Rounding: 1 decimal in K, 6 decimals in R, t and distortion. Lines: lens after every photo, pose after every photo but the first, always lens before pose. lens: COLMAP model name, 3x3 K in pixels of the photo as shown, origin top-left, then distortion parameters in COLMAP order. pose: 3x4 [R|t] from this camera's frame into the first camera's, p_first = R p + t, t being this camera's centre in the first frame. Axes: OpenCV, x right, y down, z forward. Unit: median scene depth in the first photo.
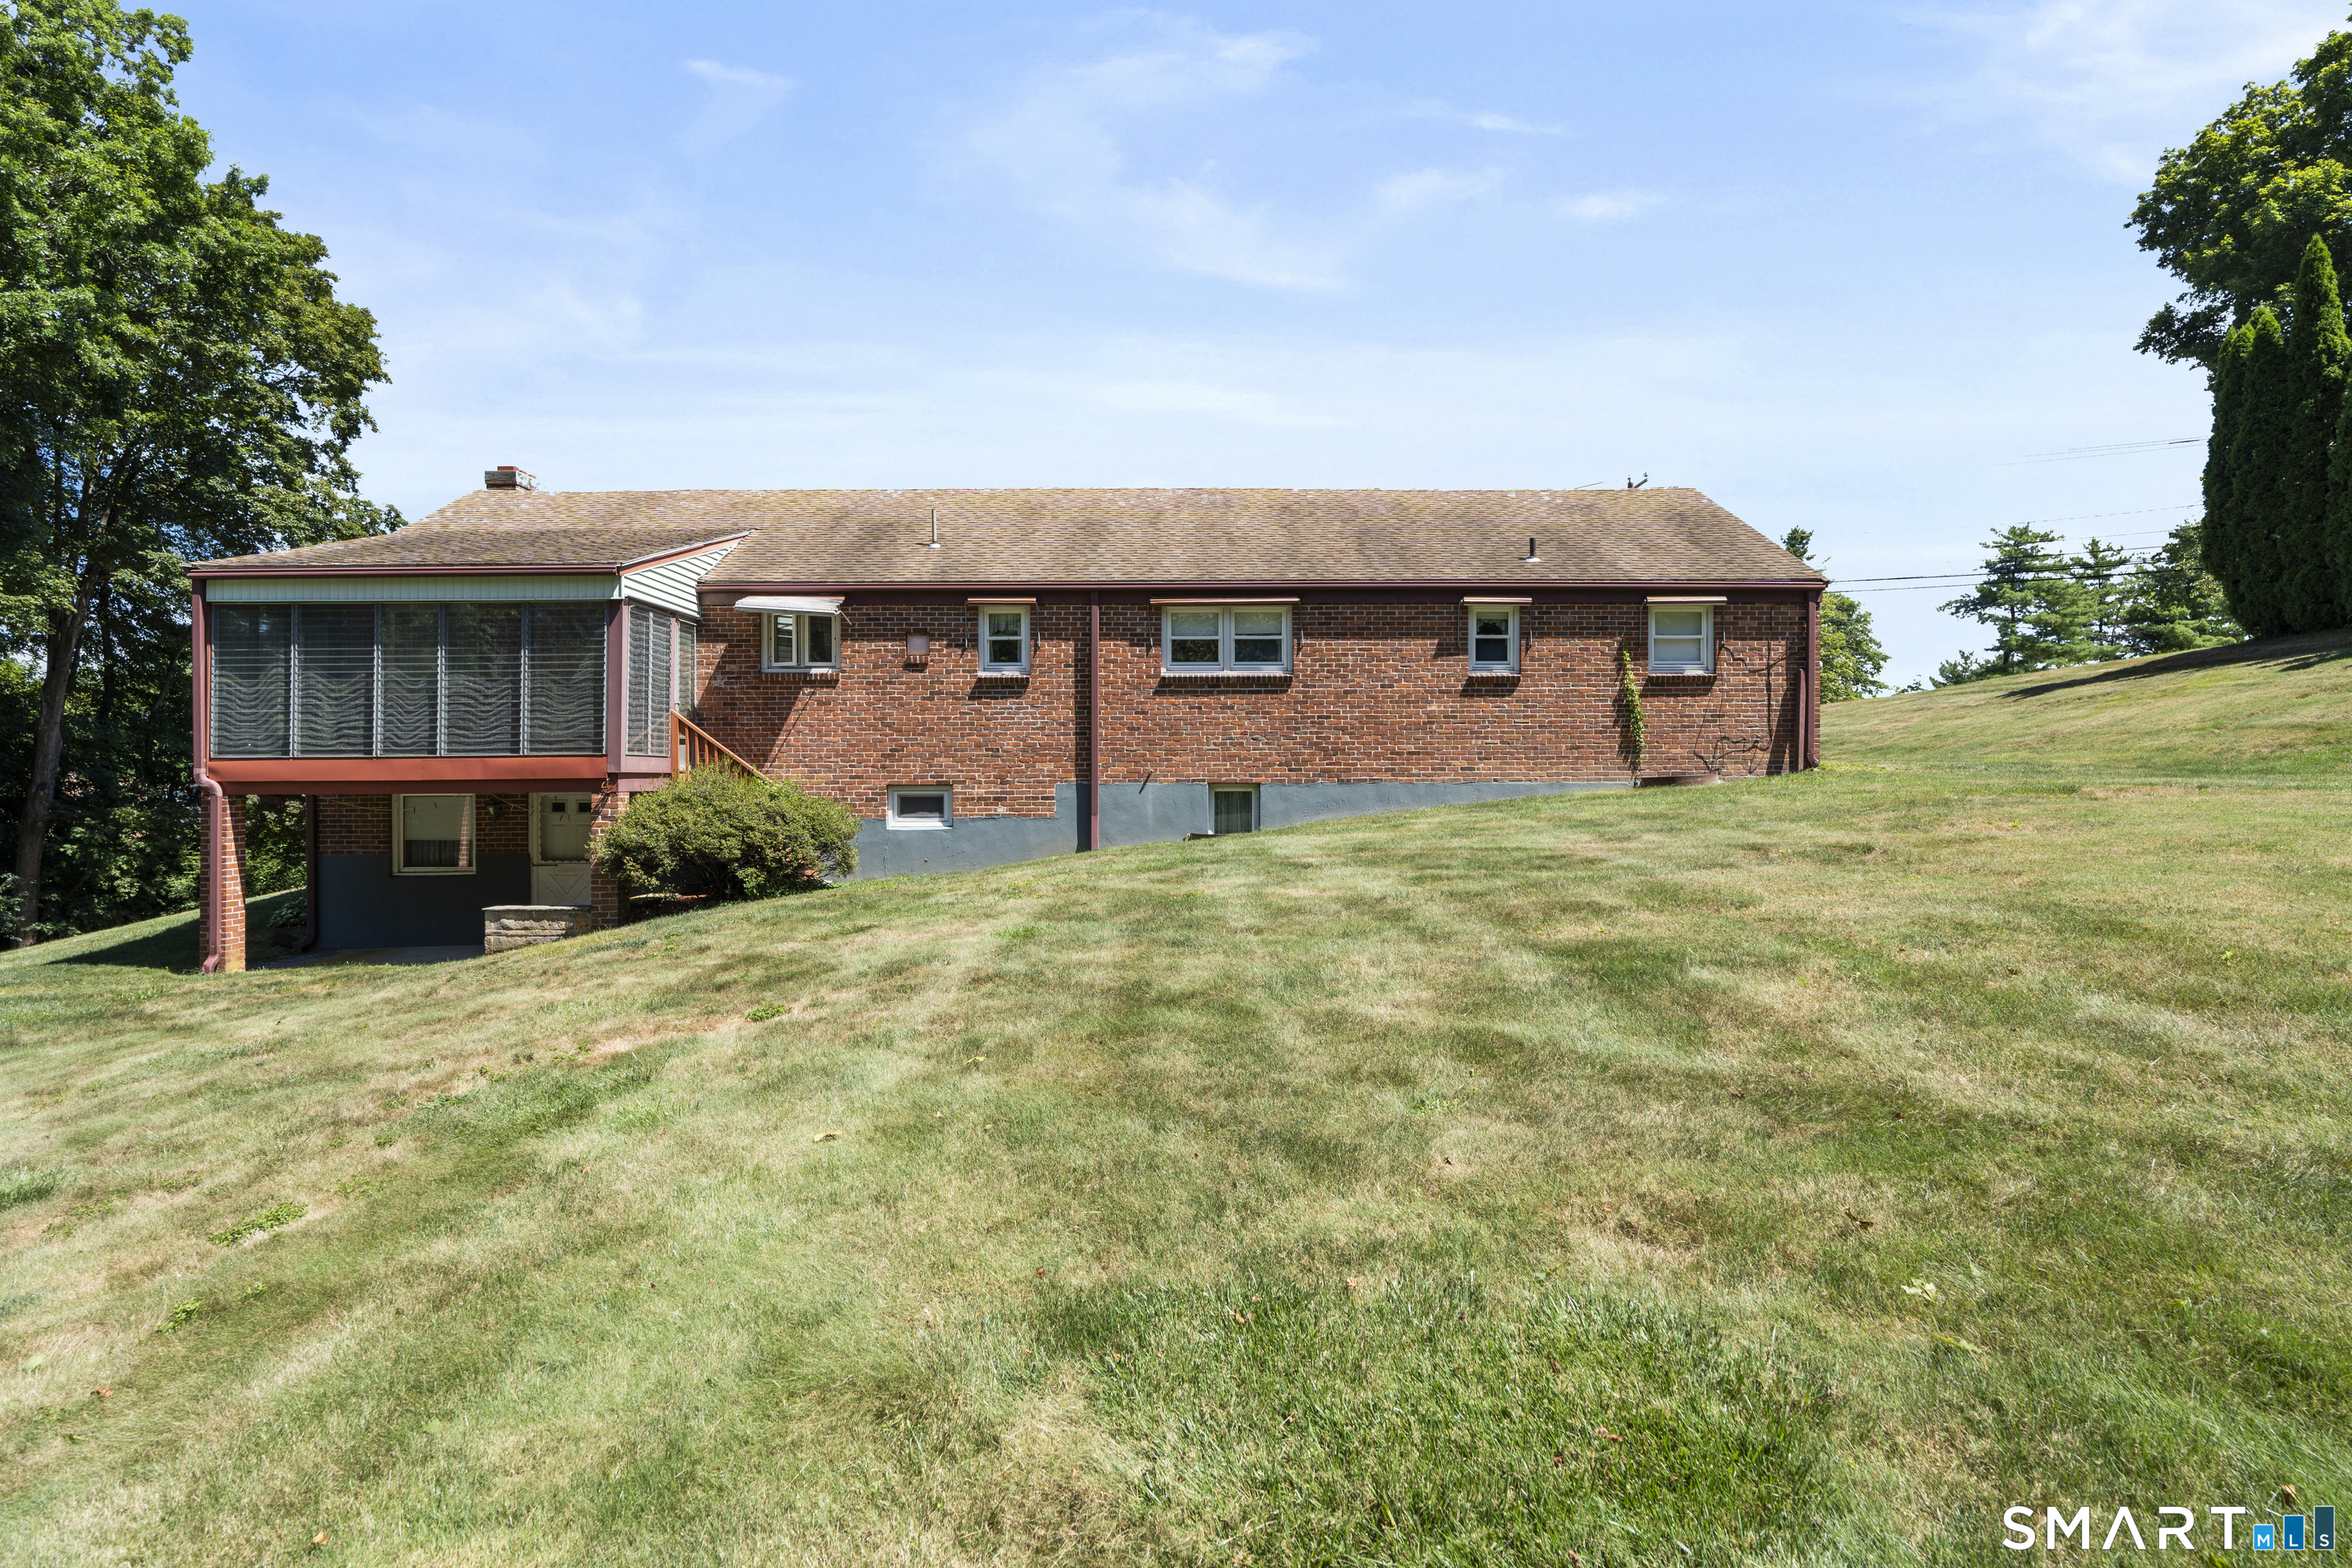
lens RADIAL K [[1341.2, 0, 1183.8], [0, 1341.2, 791.6], [0, 0, 1]] dist [0.004585, 0.001428]
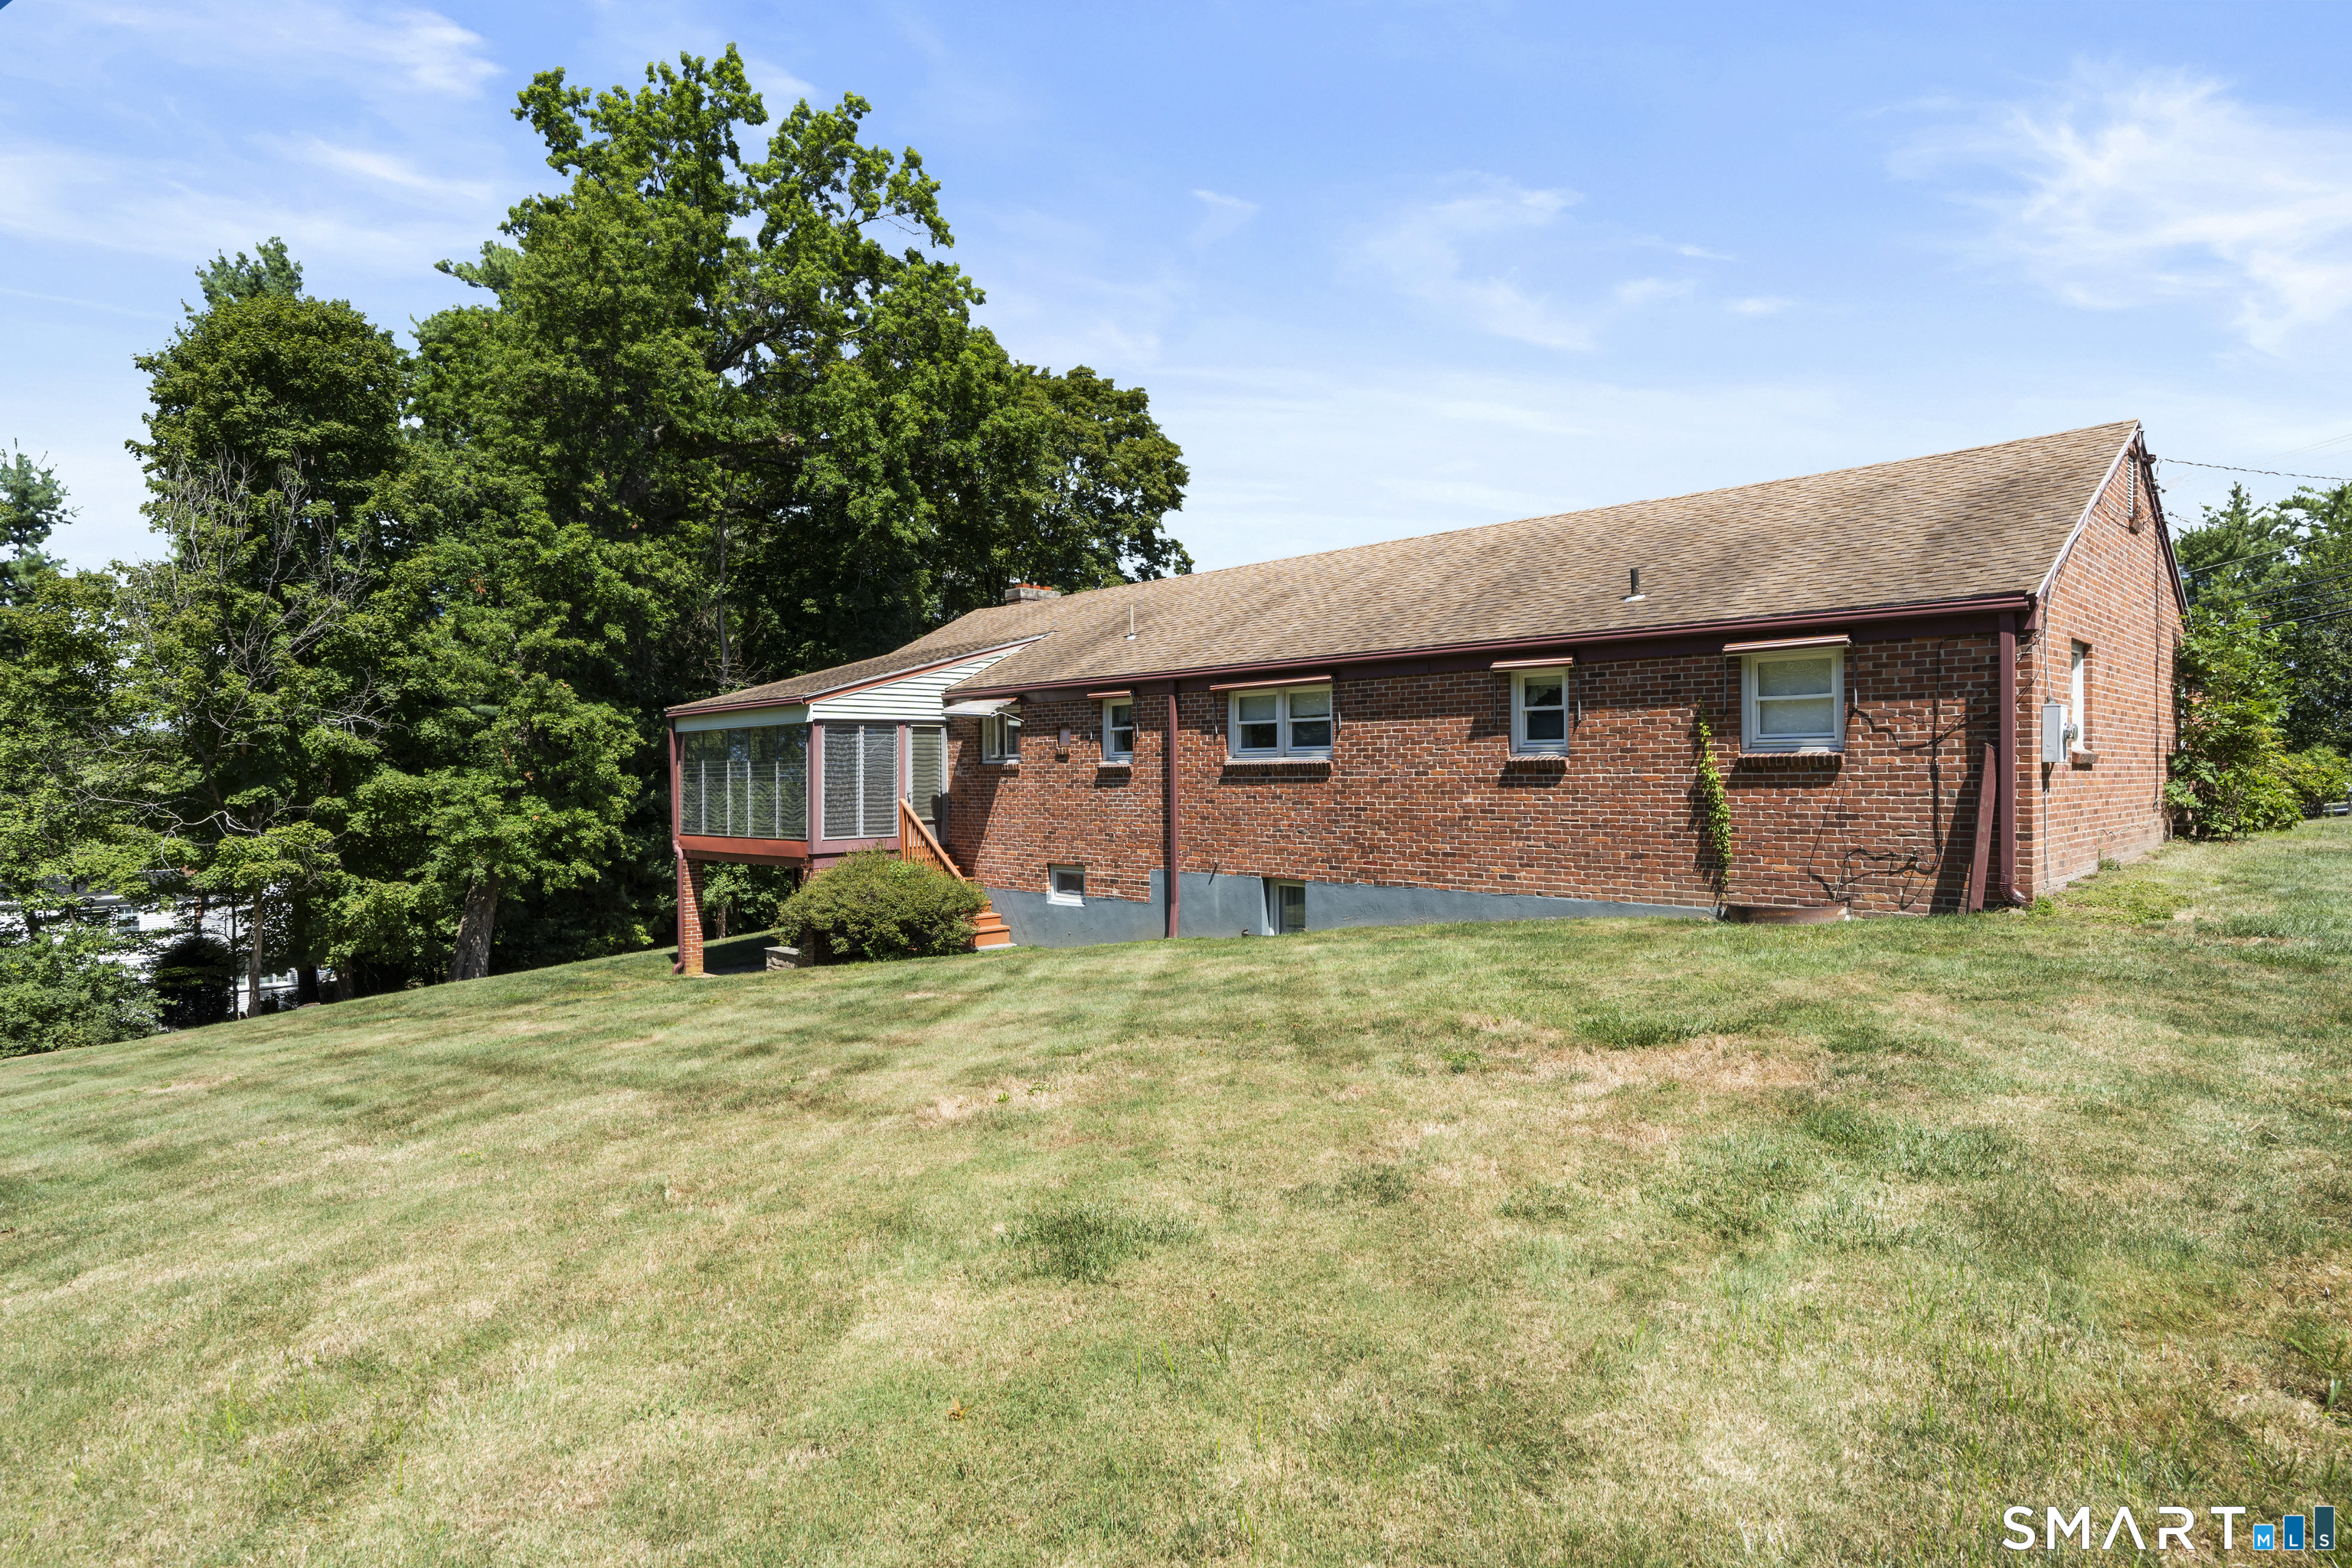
lens RADIAL K [[1341.2, 0, 1181.4], [0, 1341.2, 778.8], [0, 0, 1]] dist [0.004585, 0.001428]
pose [[0.674748, 0.002547, -0.738044, 0.670854], [0.000619, 0.999992, 0.004017, -0.078936], [0.738048, -0.003168, 0.674741, 0.322811]]
